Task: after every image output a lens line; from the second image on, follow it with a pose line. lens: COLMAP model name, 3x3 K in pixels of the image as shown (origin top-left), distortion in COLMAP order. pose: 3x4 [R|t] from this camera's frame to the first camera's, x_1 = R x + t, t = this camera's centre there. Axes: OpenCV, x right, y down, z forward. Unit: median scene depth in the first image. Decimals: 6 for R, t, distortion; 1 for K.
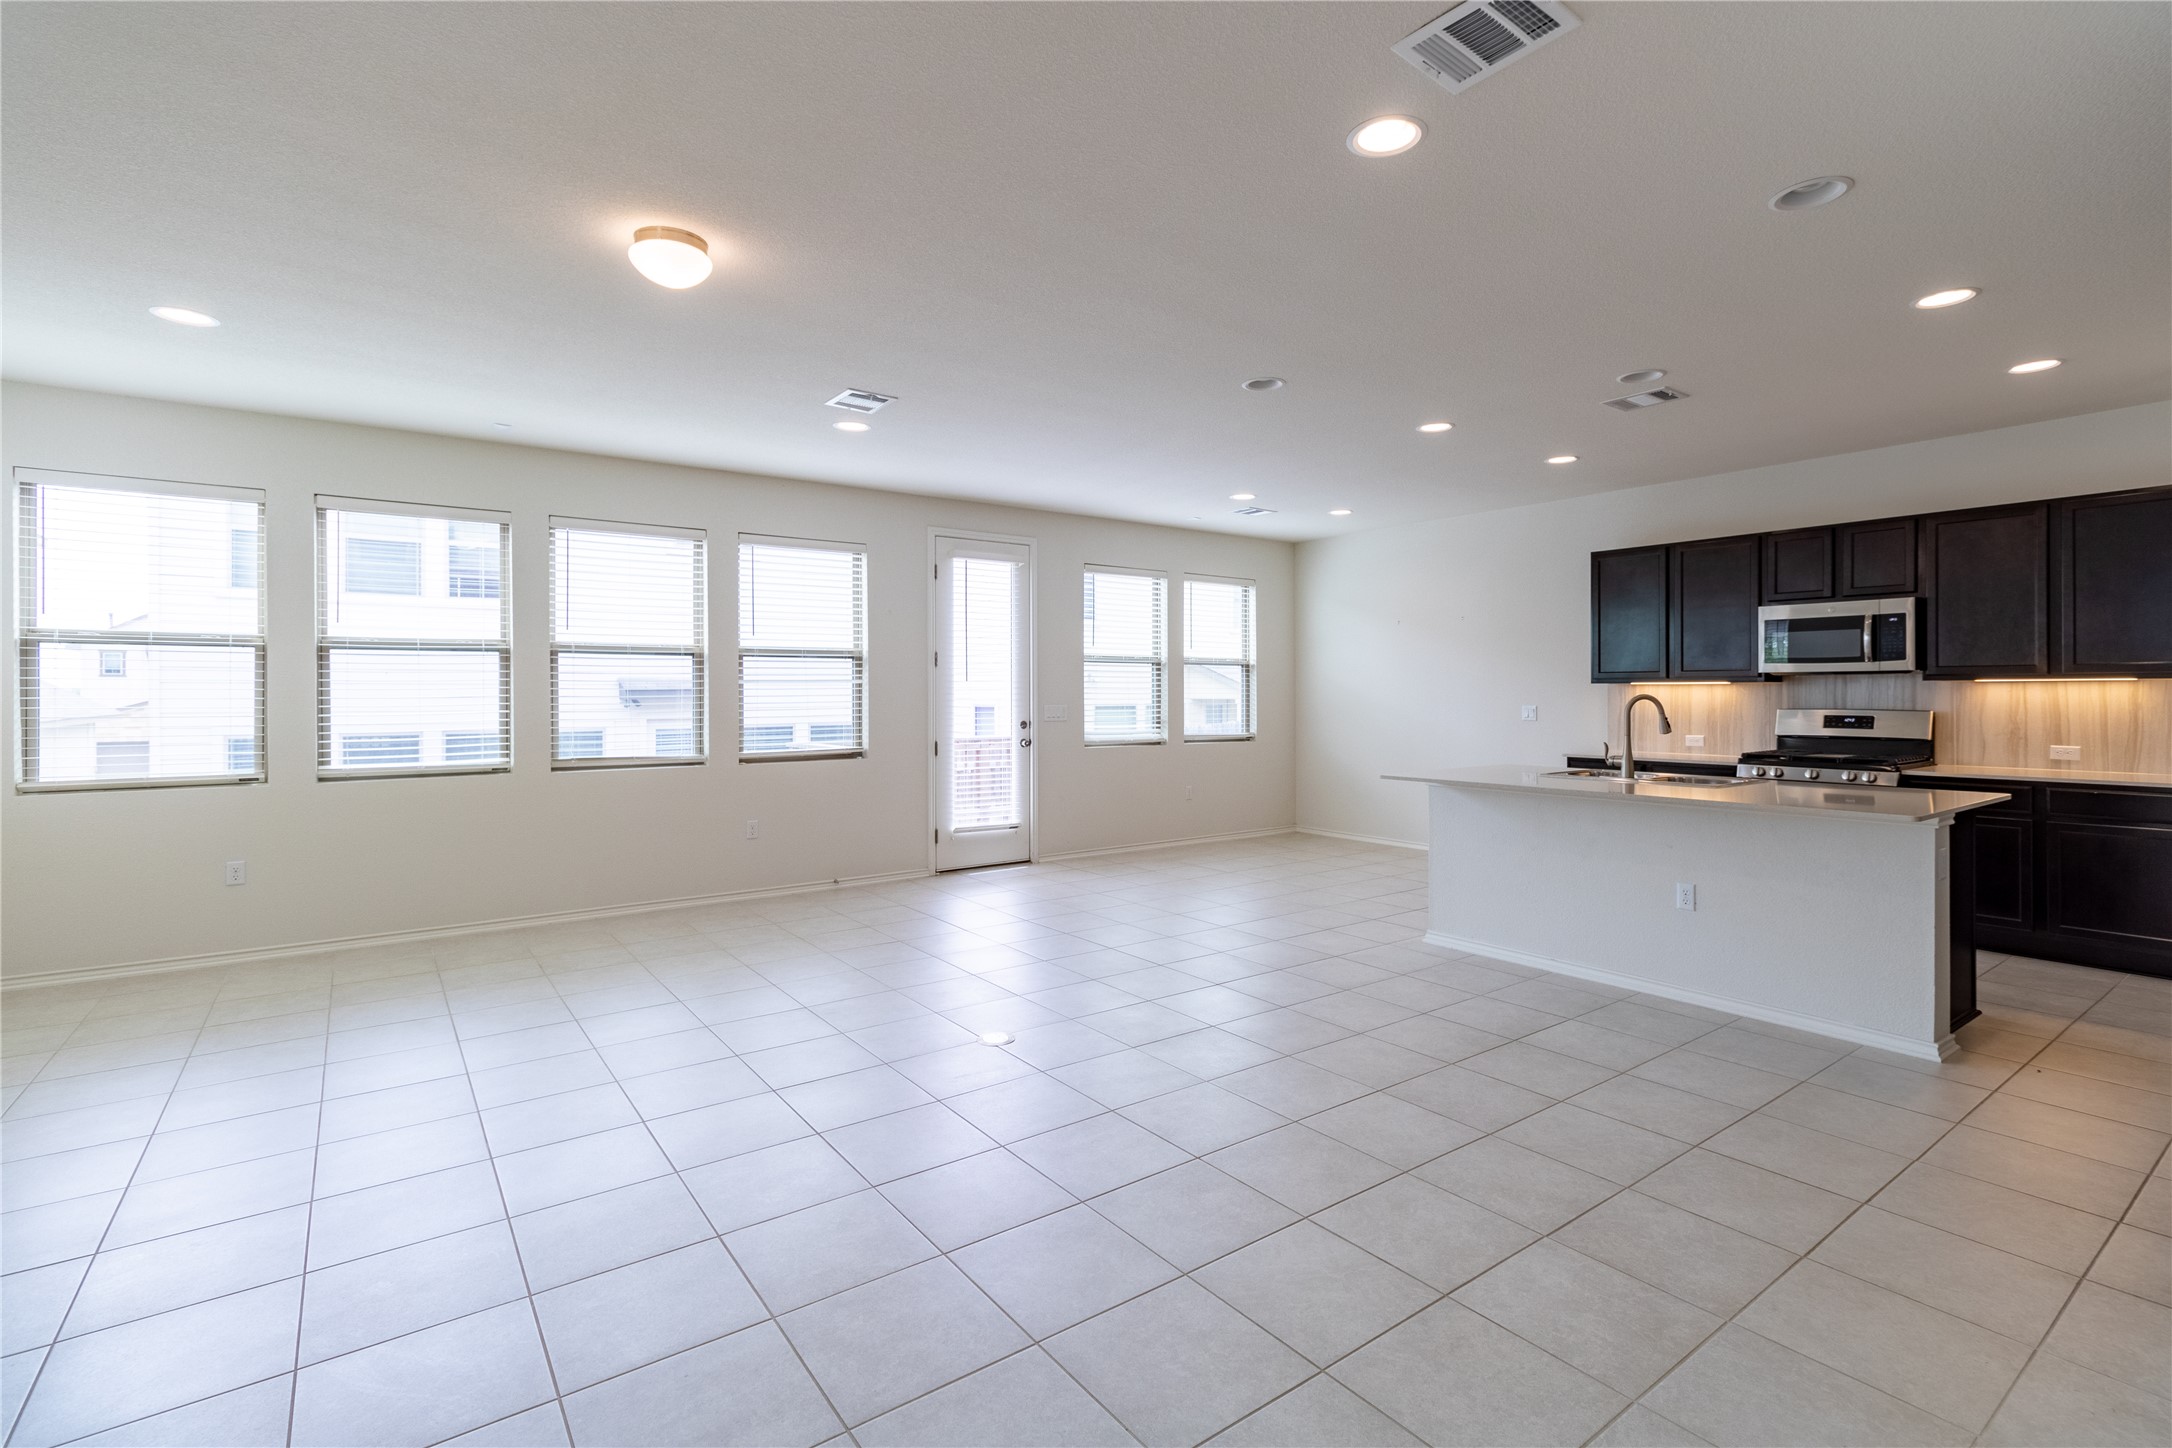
lens RADIAL K [[1004.3, 0, 1090.2], [0, 1004.3, 688.3], [0, 0, 1]] dist [-0.001418, -0.000036]
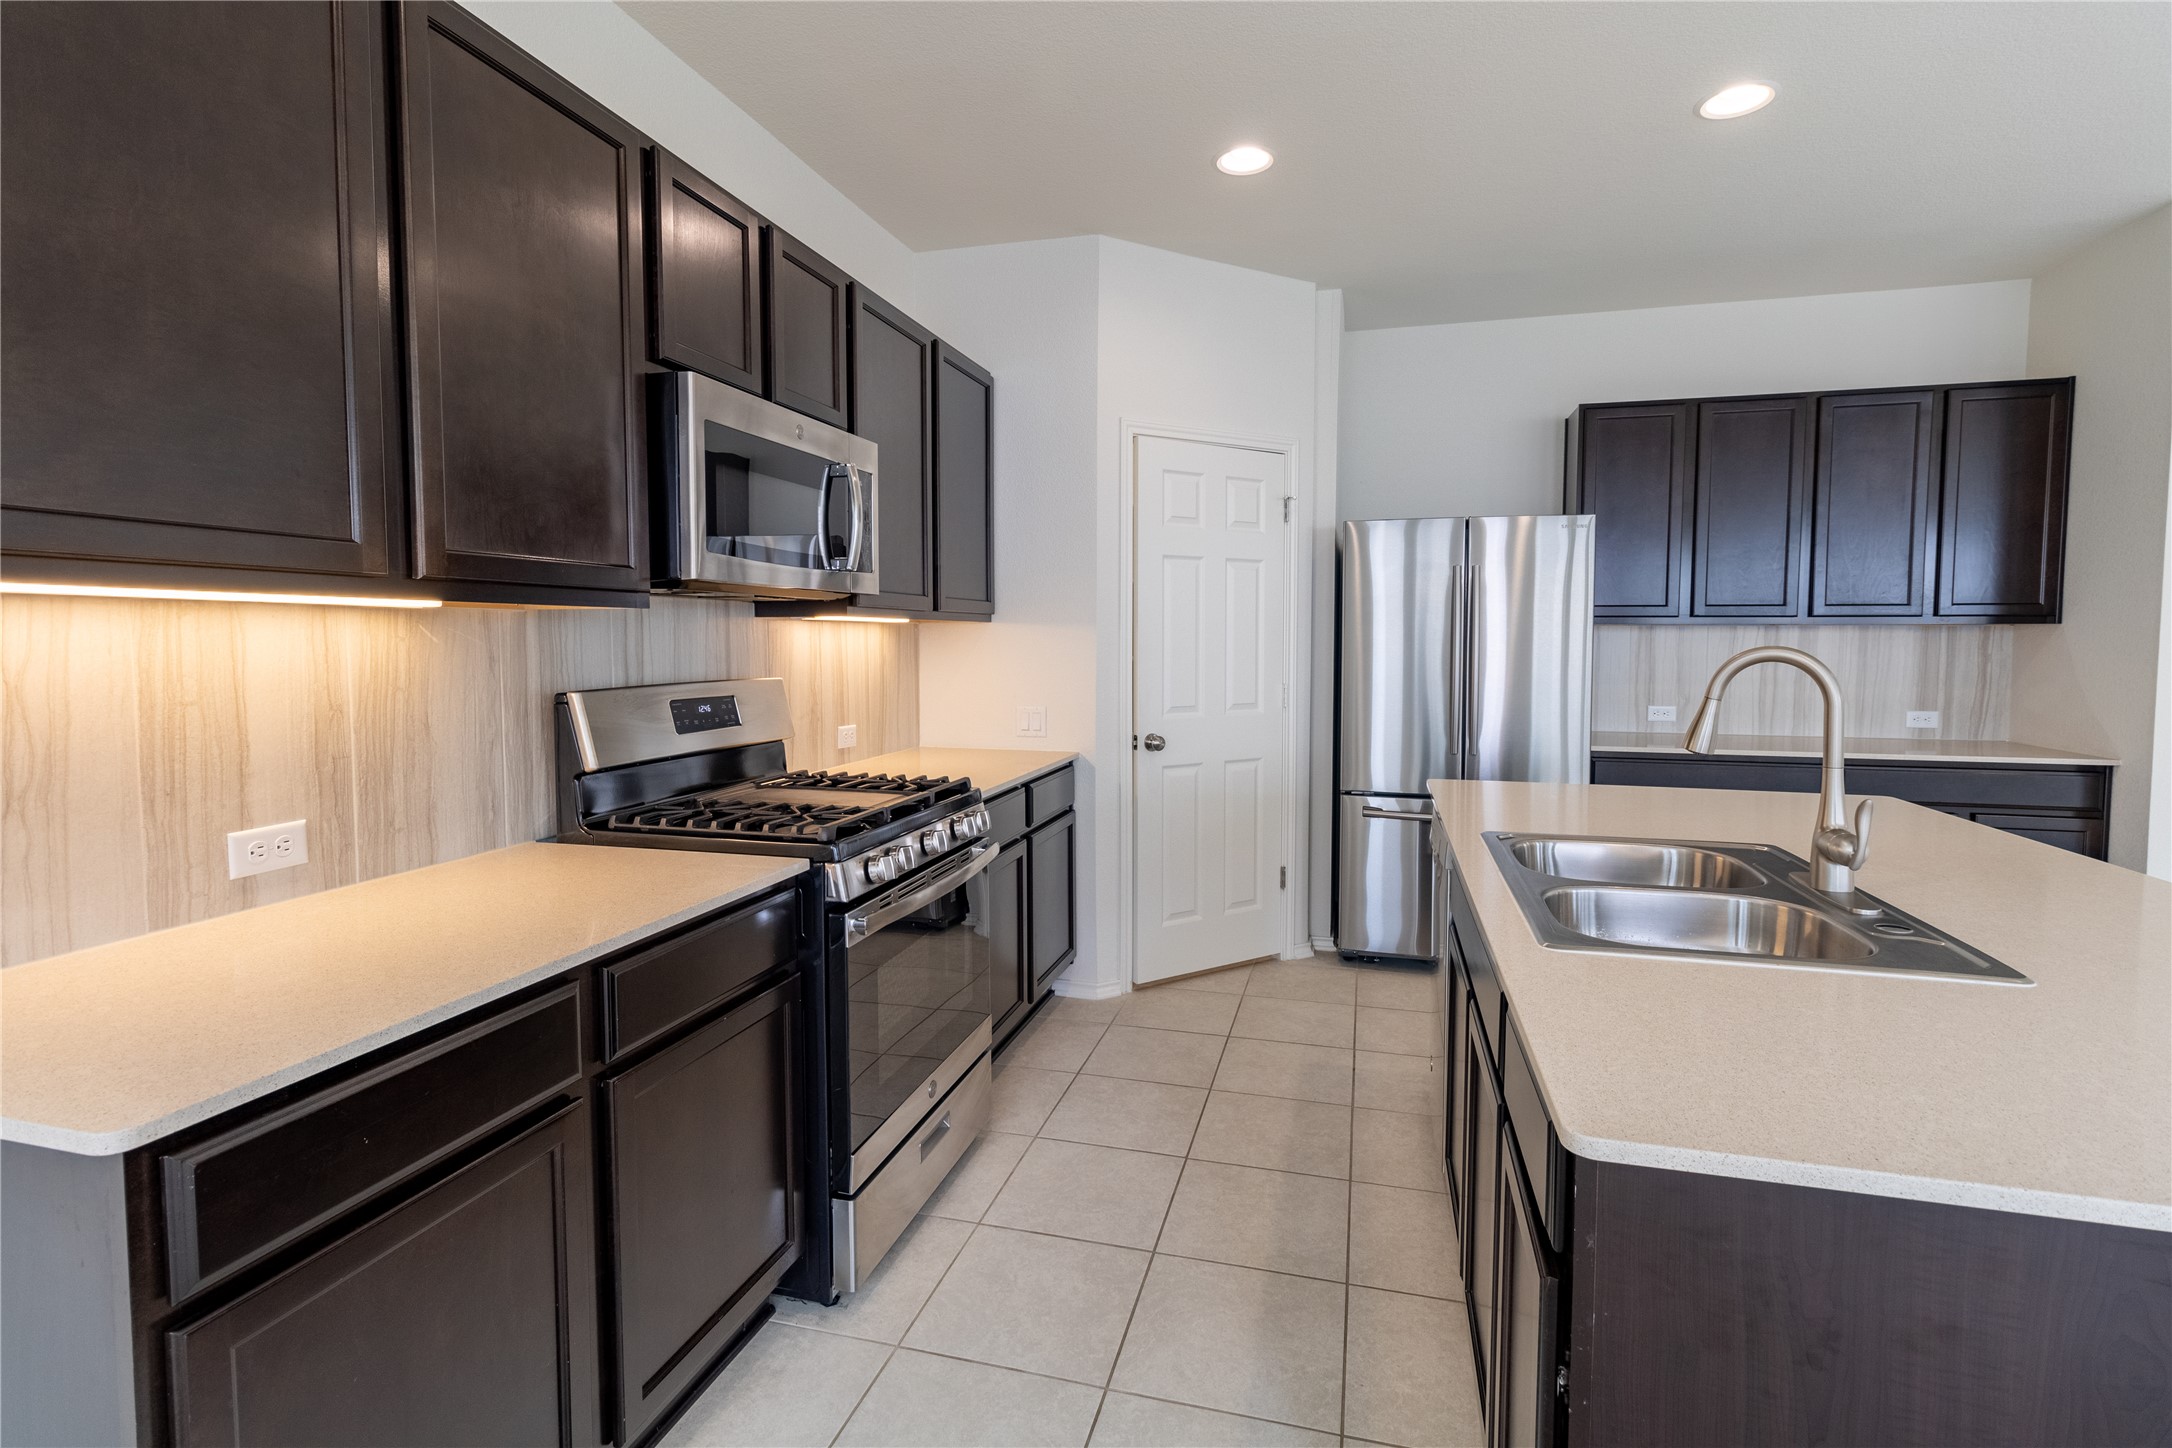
lens RADIAL K [[1003.0, 0, 1097.3], [0, 1003.0, 691.6], [0, 0, 1]] dist [0.001961, 0.000760]
pose [[-0.626653, -0.041167, 0.778210, 0.308490], [-0.005001, 0.998796, 0.048809, 0.003815], [-0.779282, 0.026694, -0.626104, 1.016486]]
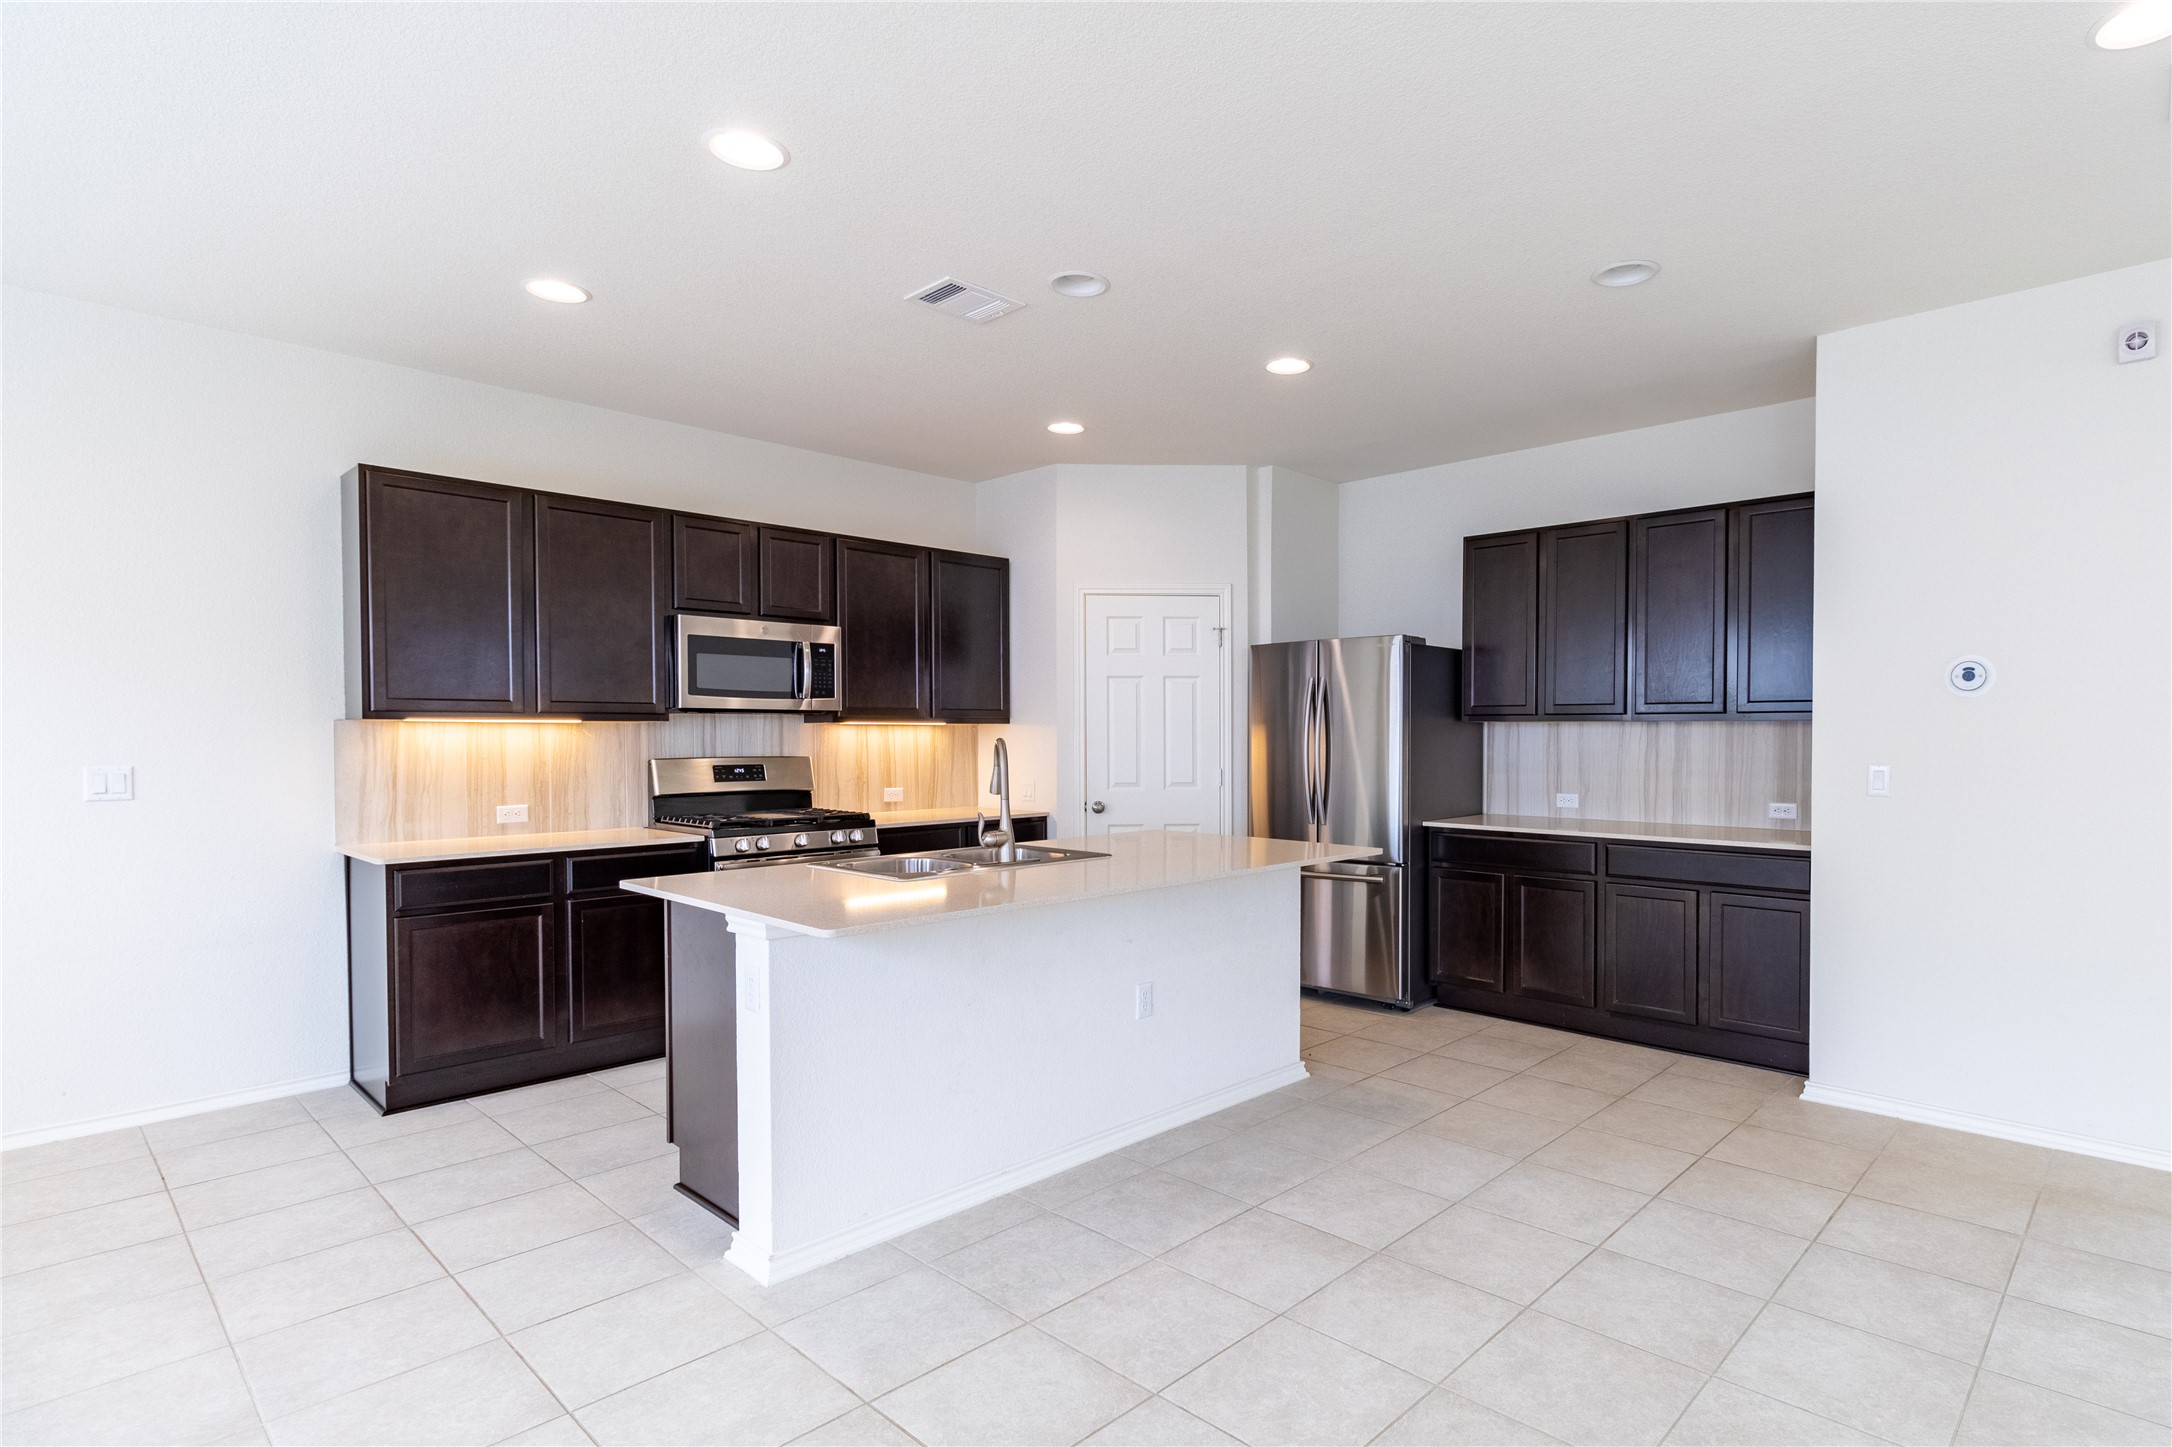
lens RADIAL K [[1100.3, 0, 1206.7], [0, 1100.3, 759.5], [0, 0, 1]] dist [0.000633, 0.000226]
pose [[-0.207982, -0.021136, 0.977904, -0.156471], [-0.004587, 0.999777, 0.020633, 0.002775], [-0.978122, -0.000194, -0.208032, 0.736706]]
